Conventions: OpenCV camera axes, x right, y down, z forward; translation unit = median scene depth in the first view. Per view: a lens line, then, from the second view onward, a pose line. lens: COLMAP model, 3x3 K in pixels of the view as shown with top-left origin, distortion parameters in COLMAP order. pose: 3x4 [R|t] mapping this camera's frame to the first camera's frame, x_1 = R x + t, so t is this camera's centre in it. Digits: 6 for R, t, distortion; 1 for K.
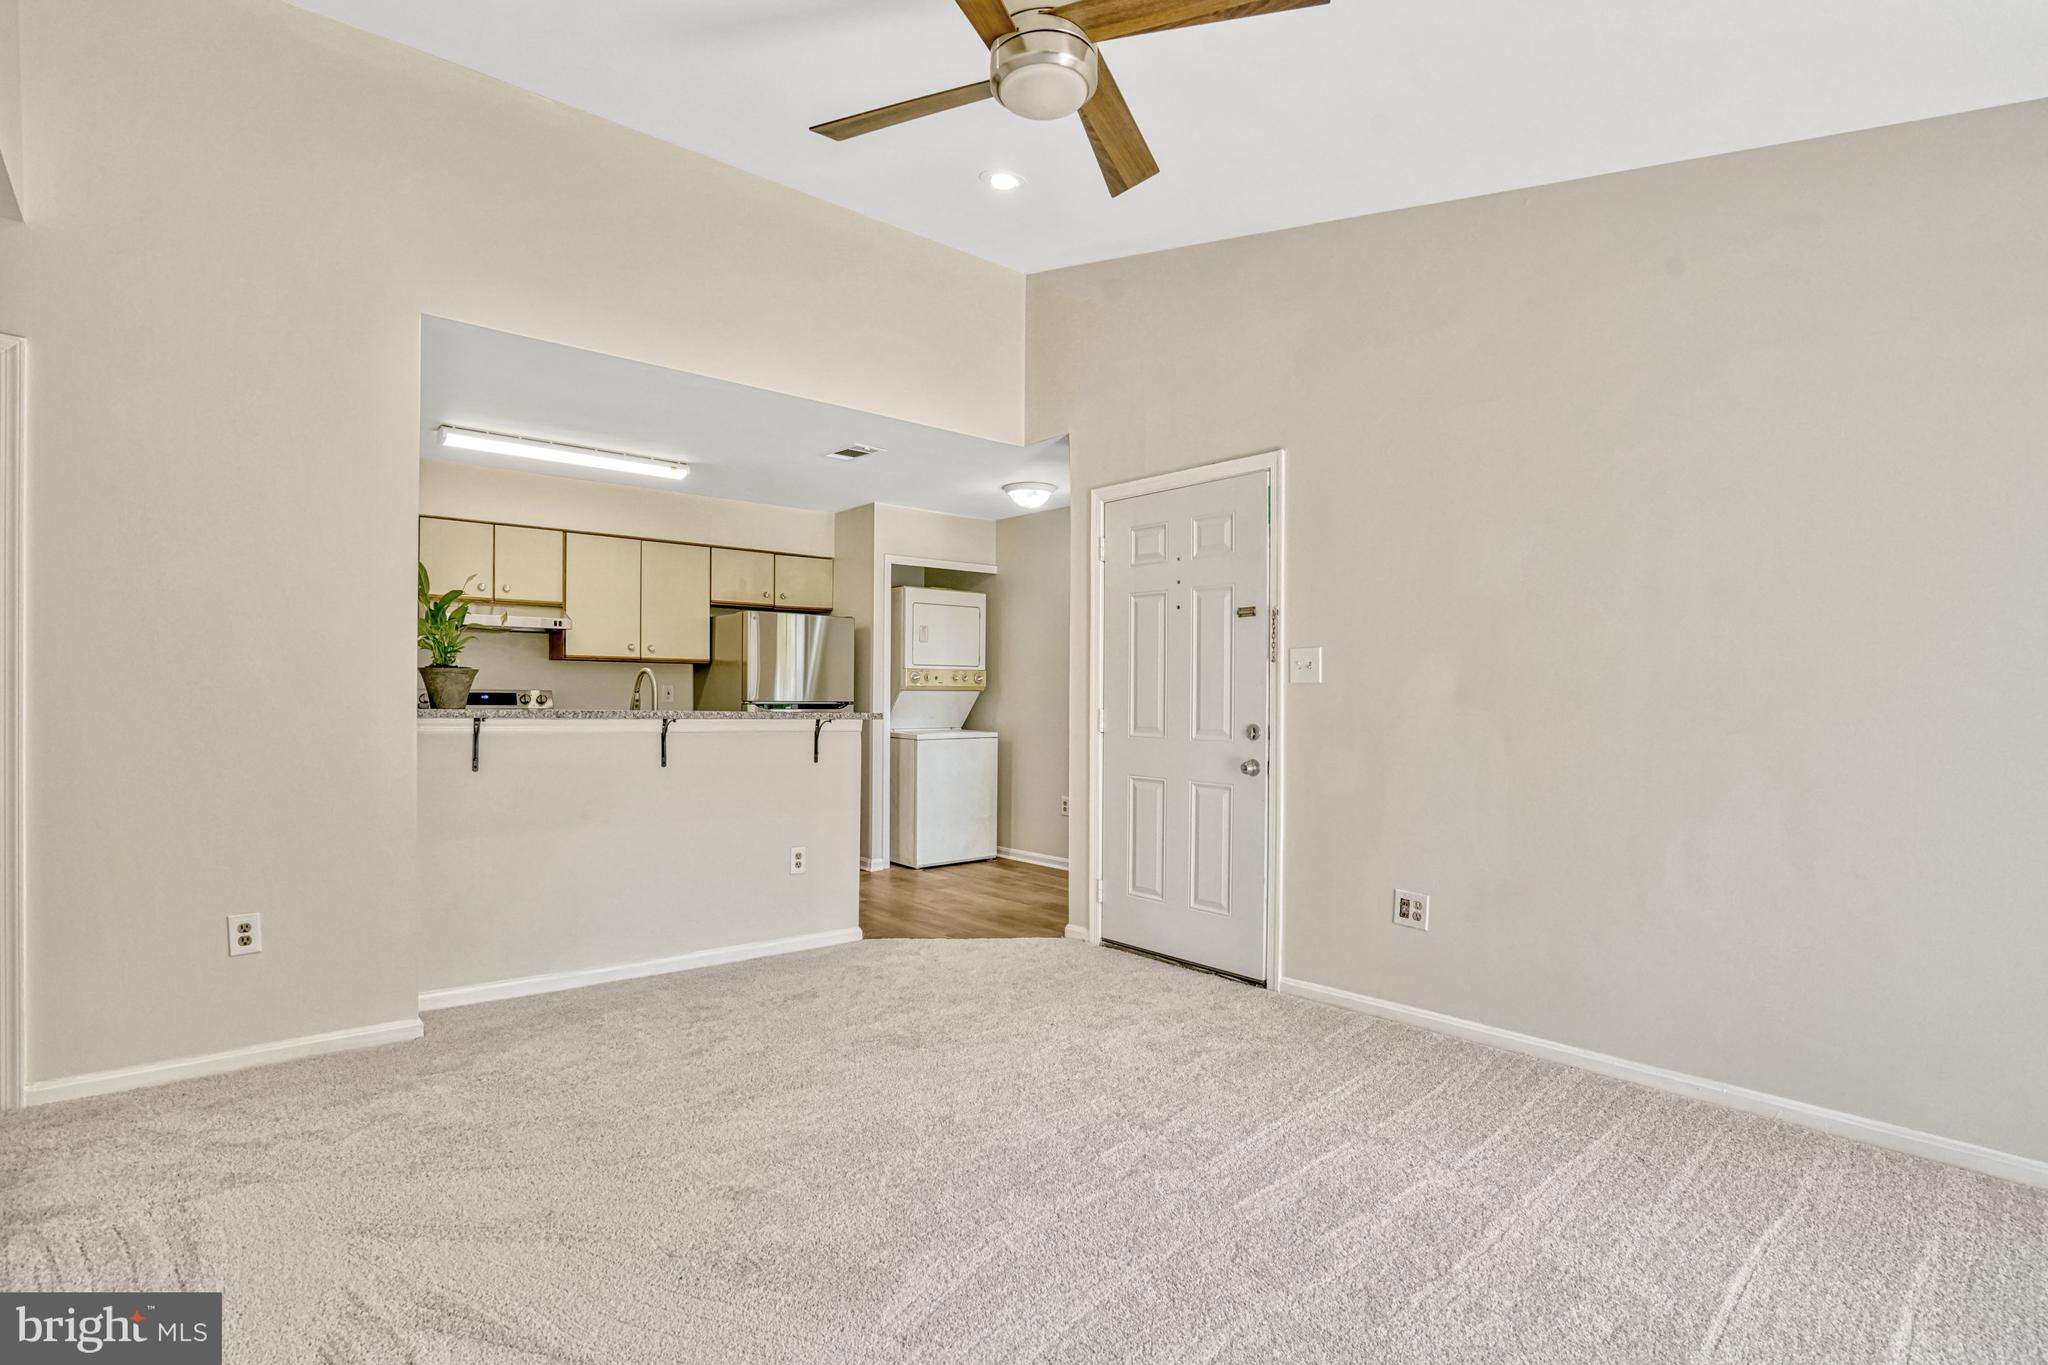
lens RADIAL K [[982.0, 0, 992.3], [0, 982.0, 723.4], [0, 0, 1]] dist [-0.029209, 0.001478]
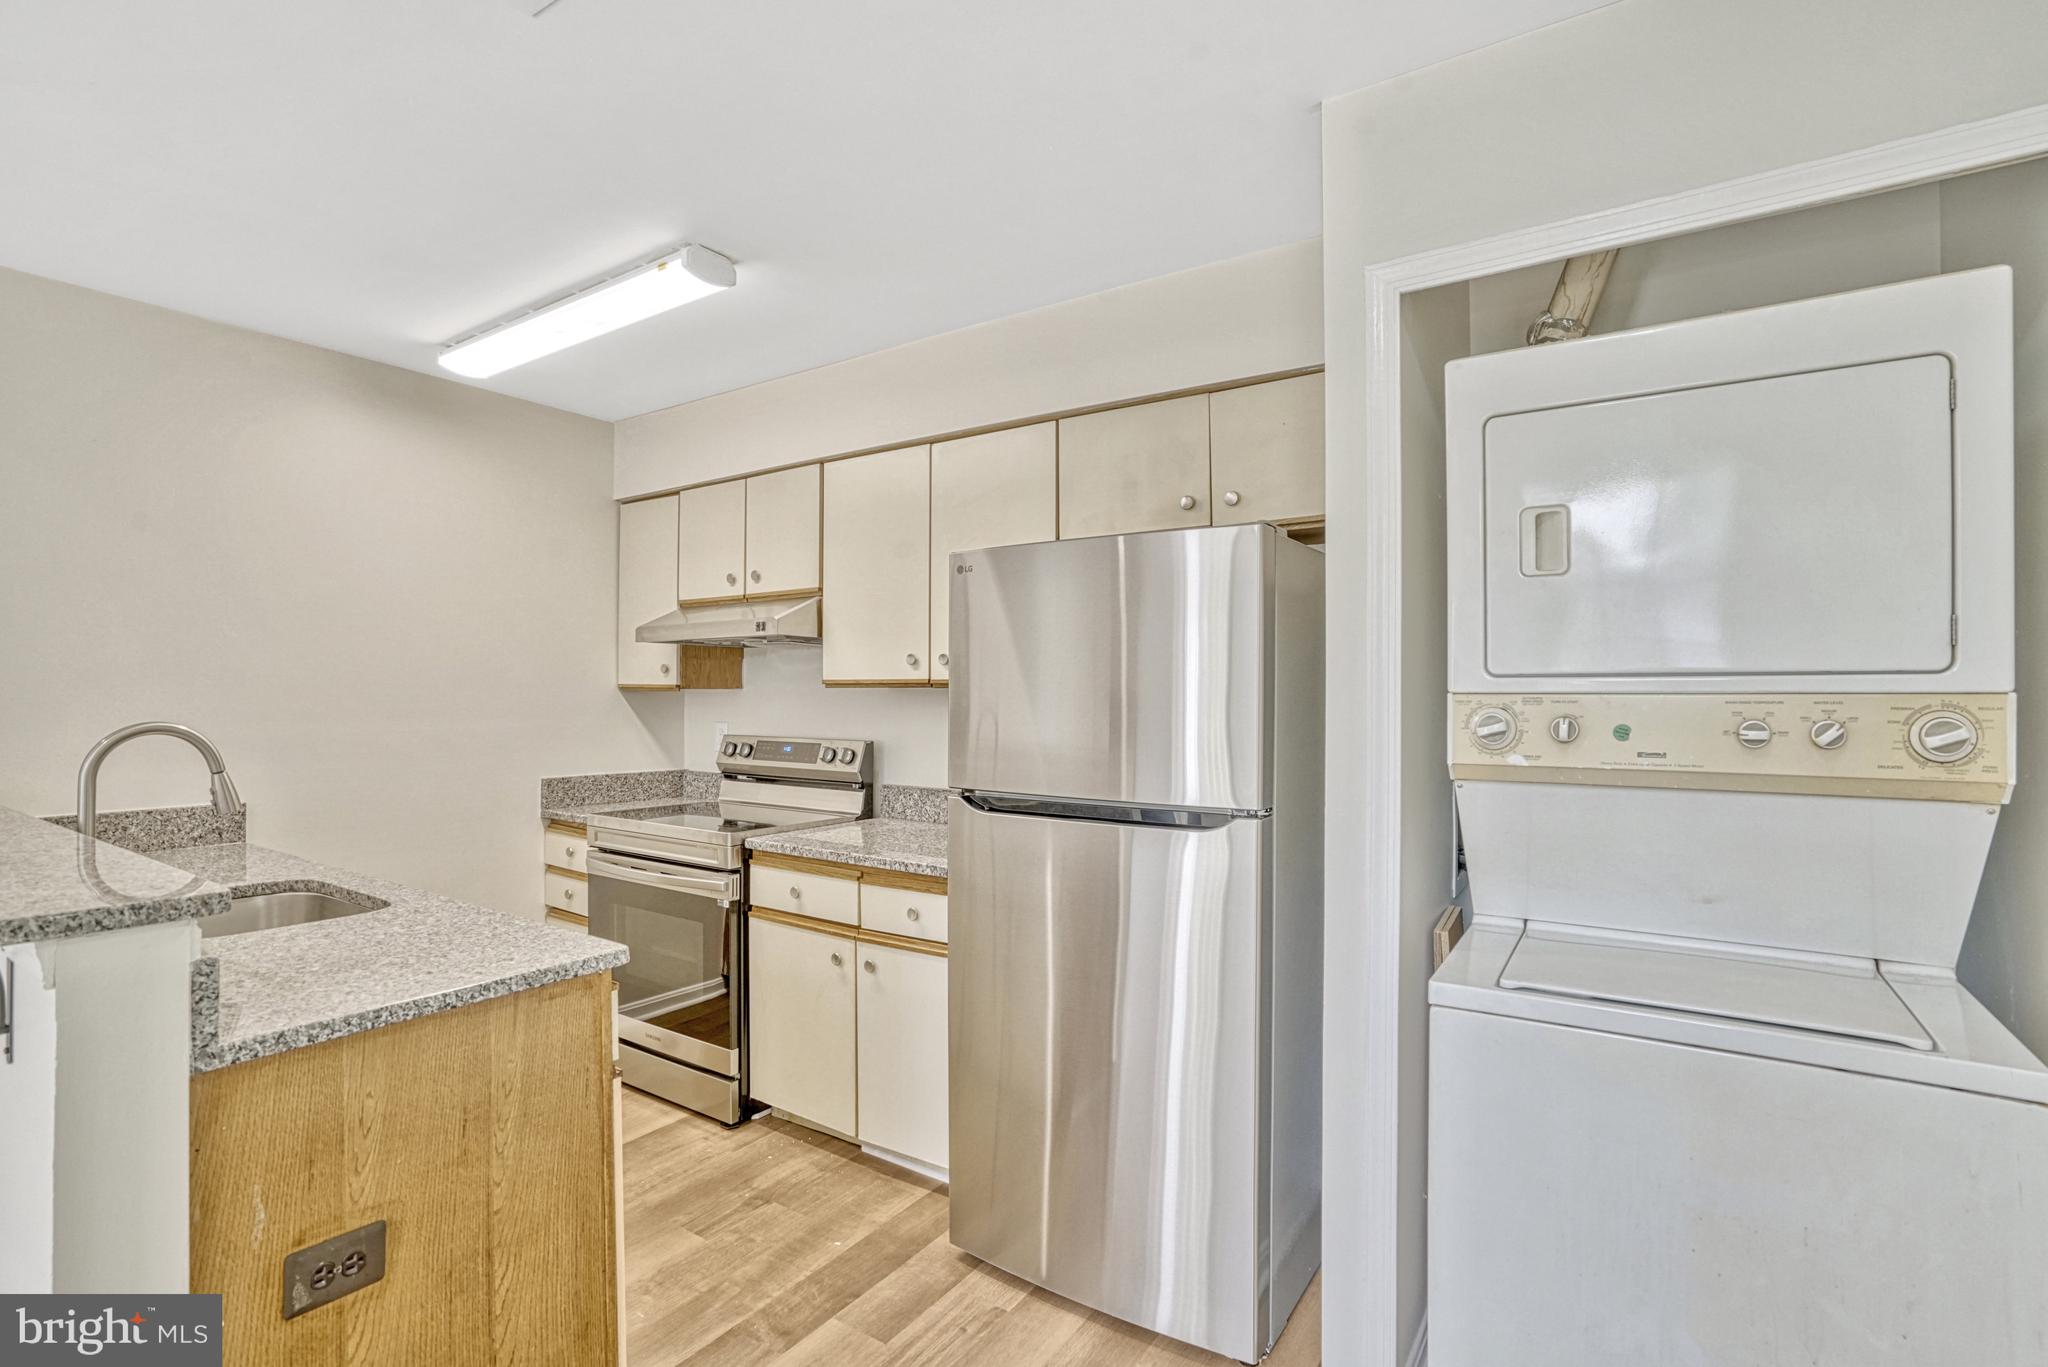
lens RADIAL K [[954.2, 0, 1013.1], [0, 954.2, 697.0], [0, 0, 1]] dist [-0.034208, 0.009854]
pose [[0.287664, -0.009212, -0.957687, 0.138969], [-0.030832, 0.999346, -0.018874, -0.061505], [0.957235, 0.034957, 0.287192, 1.090550]]
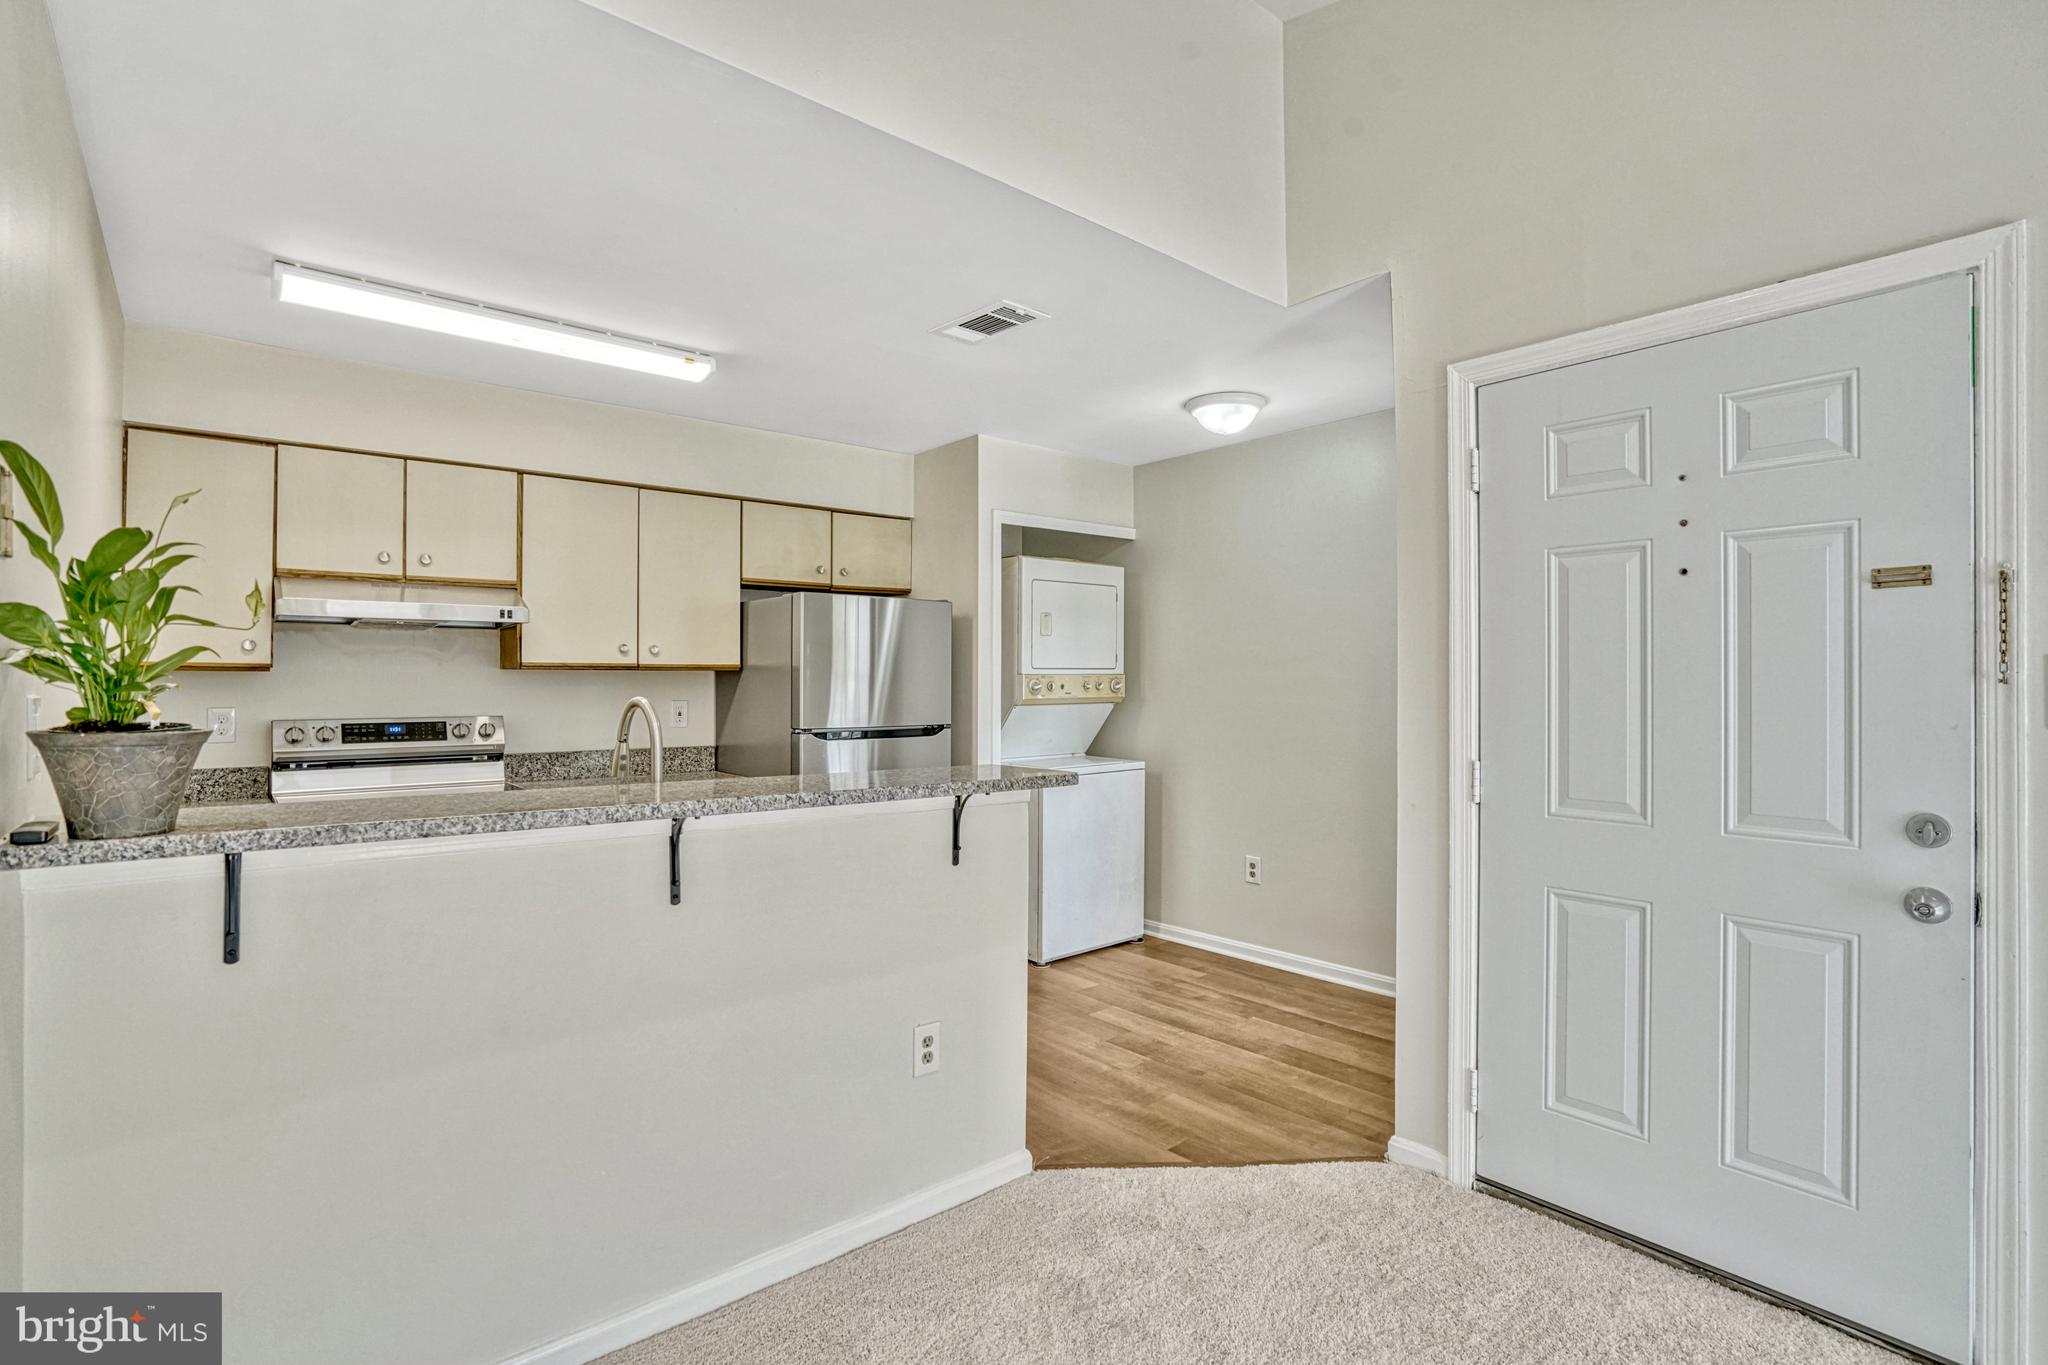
lens RADIAL K [[954.2, 0, 991.8], [0, 954.2, 691.2], [0, 0, 1]] dist [-0.034208, 0.009854]
pose [[0.999951, -0.009919, -0.000217, -0.144460], [0.009914, 0.999808, -0.016884, -0.043048], [0.000384, 0.016881, 0.999857, 0.428708]]
